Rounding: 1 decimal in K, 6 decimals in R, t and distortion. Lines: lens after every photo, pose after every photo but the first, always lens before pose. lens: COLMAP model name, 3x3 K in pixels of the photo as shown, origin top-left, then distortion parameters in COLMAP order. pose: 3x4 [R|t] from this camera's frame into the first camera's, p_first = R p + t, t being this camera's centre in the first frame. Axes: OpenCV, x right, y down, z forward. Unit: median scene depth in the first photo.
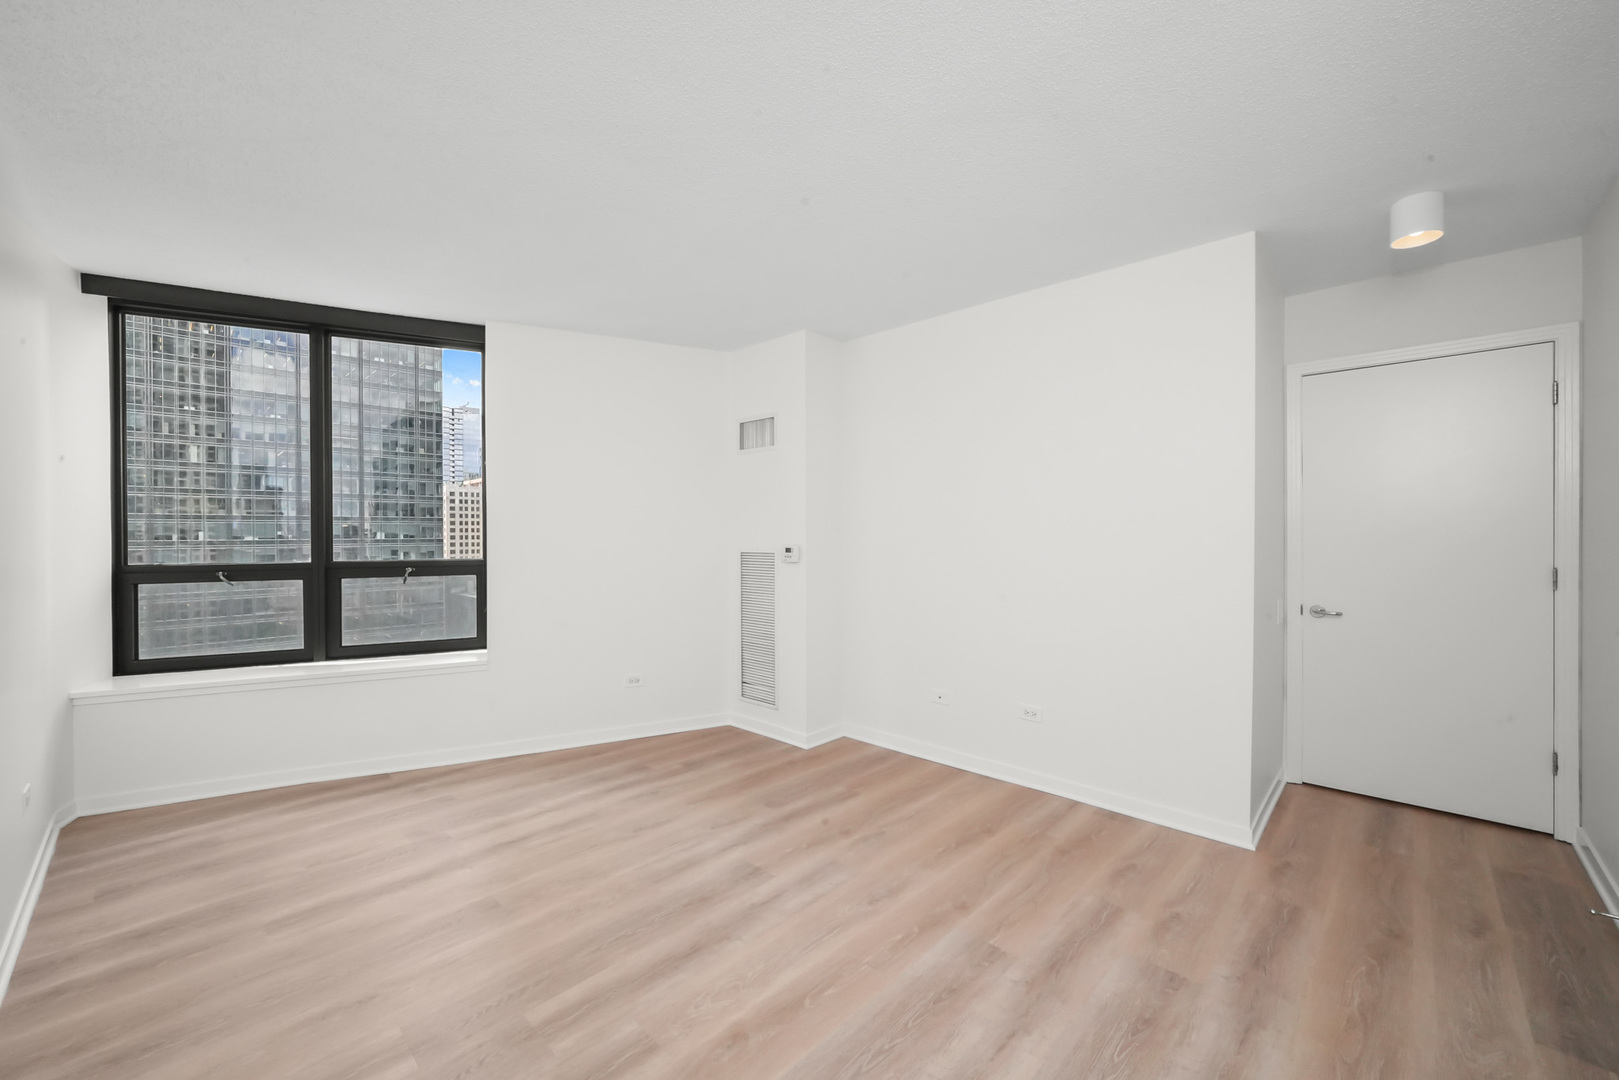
lens RADIAL K [[638.2, 0, 784.6], [0, 638.2, 535.3], [0, 0, 1]] dist [0.001960, 0.000443]
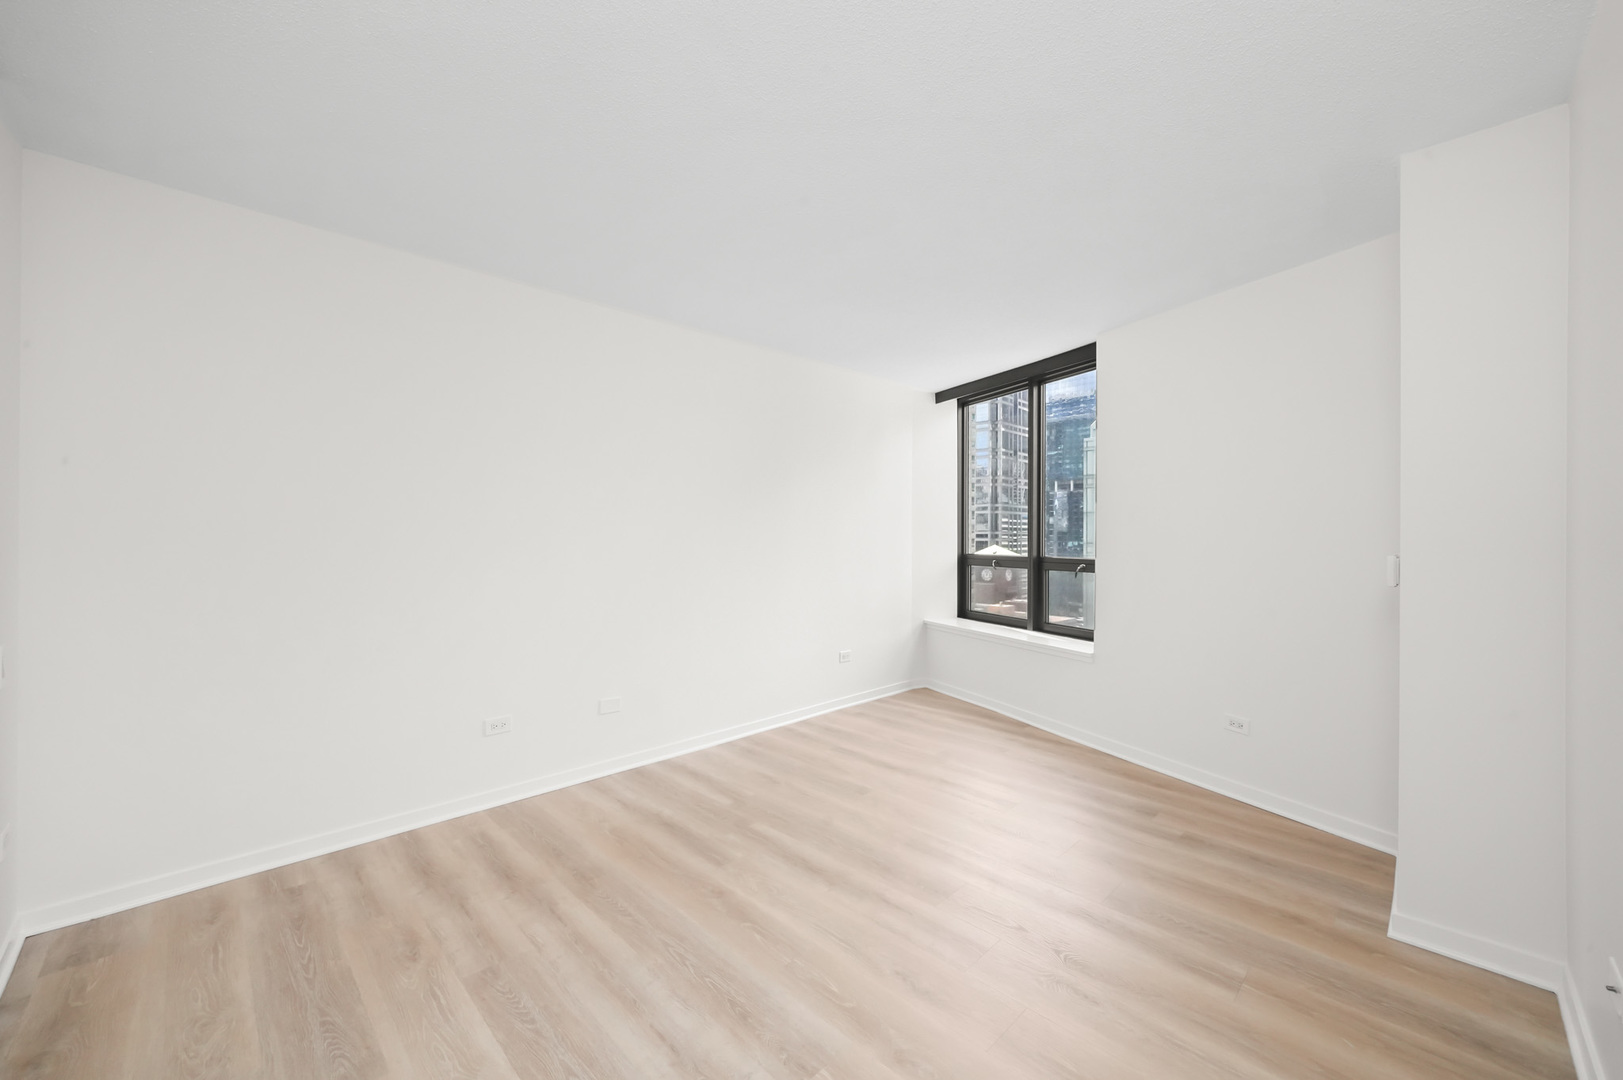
lens RADIAL K [[655.7, 0, 835.4], [0, 655.7, 538.4], [0, 0, 1]] dist [0.003157, 0.000213]
pose [[0.000839, 0.001949, -0.999998, 0.761619], [-0.002950, 0.999994, 0.001946, 0.004105], [0.999995, 0.002948, 0.000845, 0.701815]]
